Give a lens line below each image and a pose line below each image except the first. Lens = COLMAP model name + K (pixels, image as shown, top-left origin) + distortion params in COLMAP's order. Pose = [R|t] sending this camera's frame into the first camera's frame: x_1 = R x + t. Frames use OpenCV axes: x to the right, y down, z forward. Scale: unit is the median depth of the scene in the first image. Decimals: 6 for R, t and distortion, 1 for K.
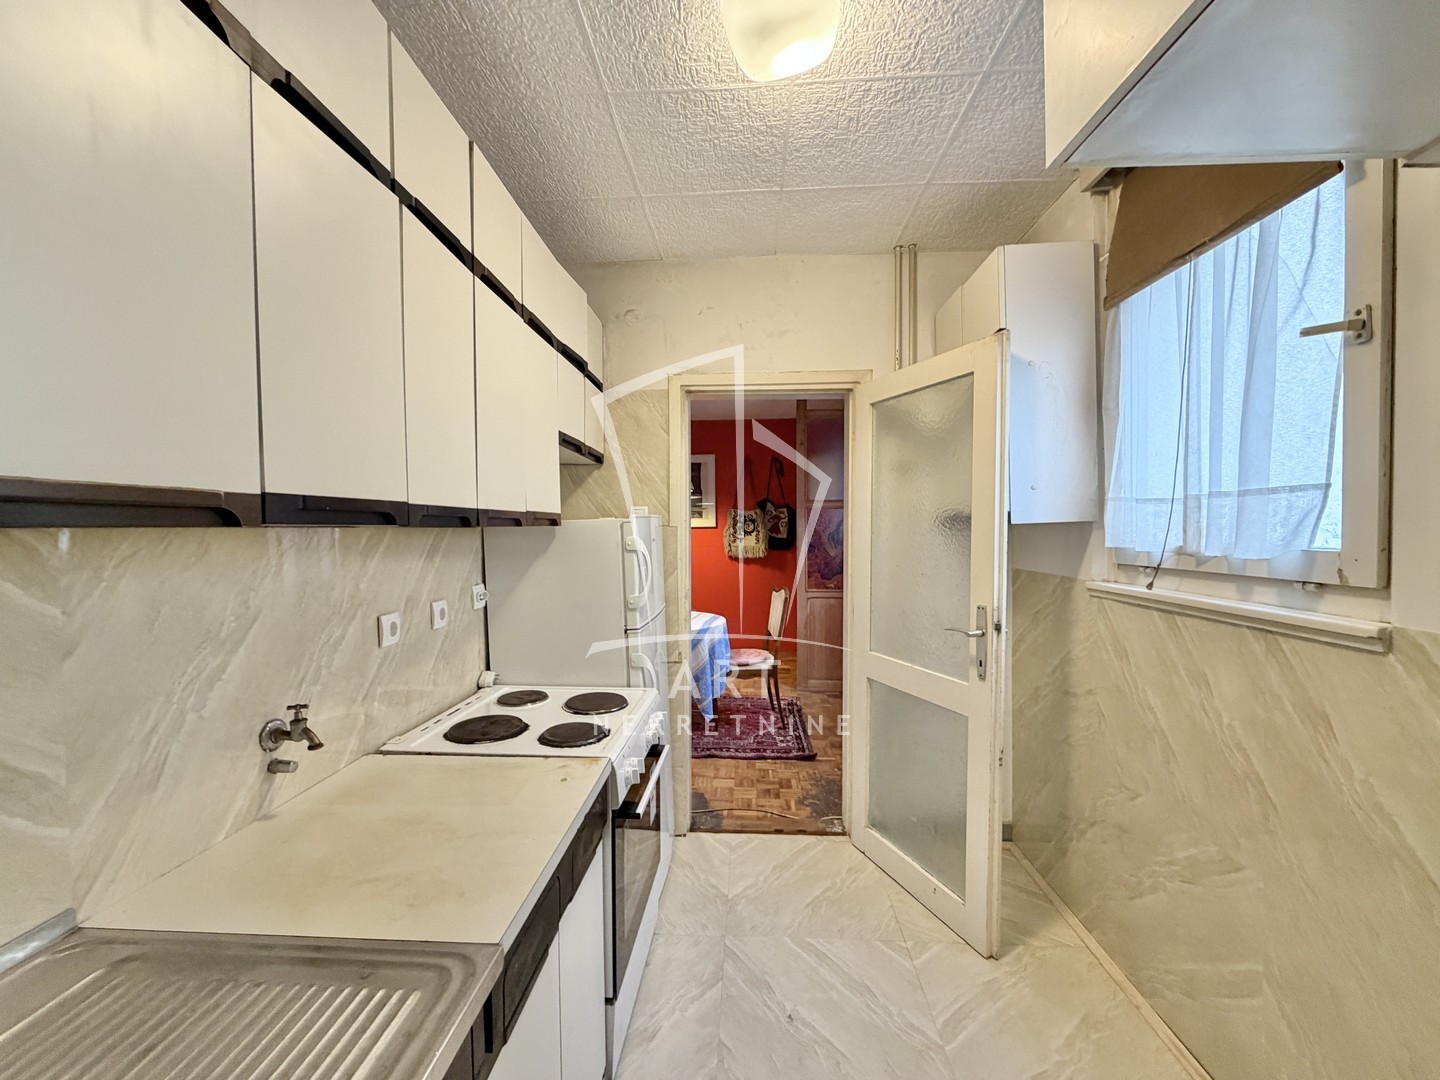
lens RADIAL K [[587.8, 0, 713.1], [0, 587.8, 558.1], [0, 0, 1]] dist [0.000643, 0.000111]
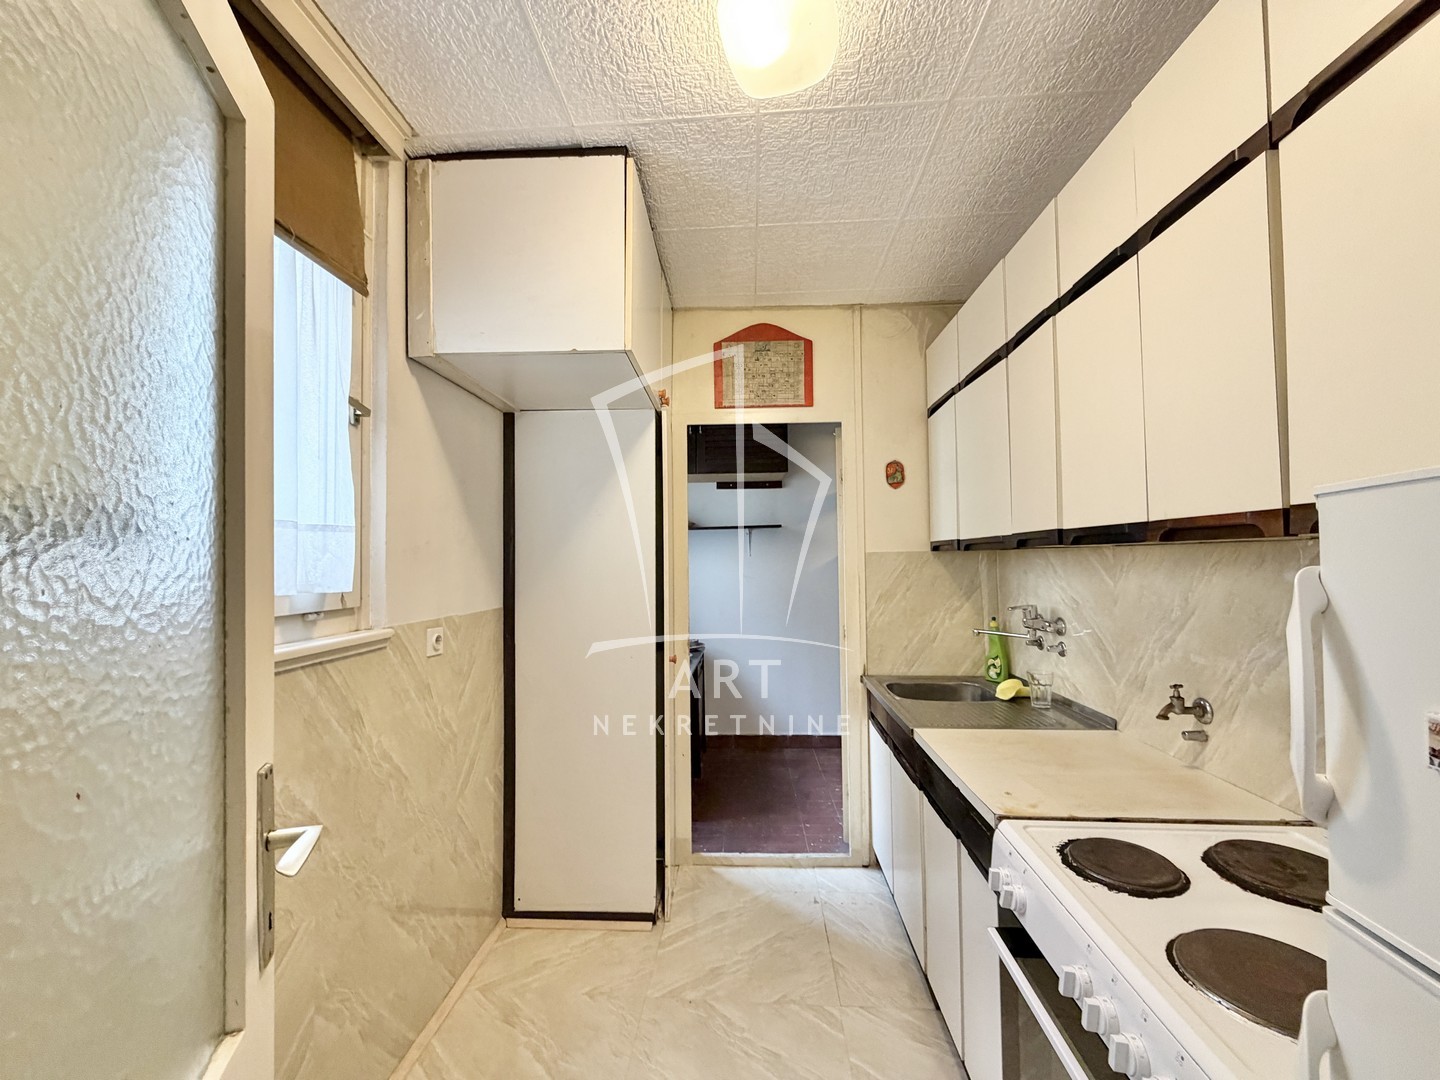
lens RADIAL K [[574.3, 0, 714.0], [0, 574.3, 542.7], [0, 0, 1]] dist [0.000426, -0.000110]
pose [[-0.999703, 0.022553, 0.009280, 0.270056], [0.022742, 0.999524, 0.020868, -0.104208], [-0.008805, 0.021073, -0.999739, 2.258703]]
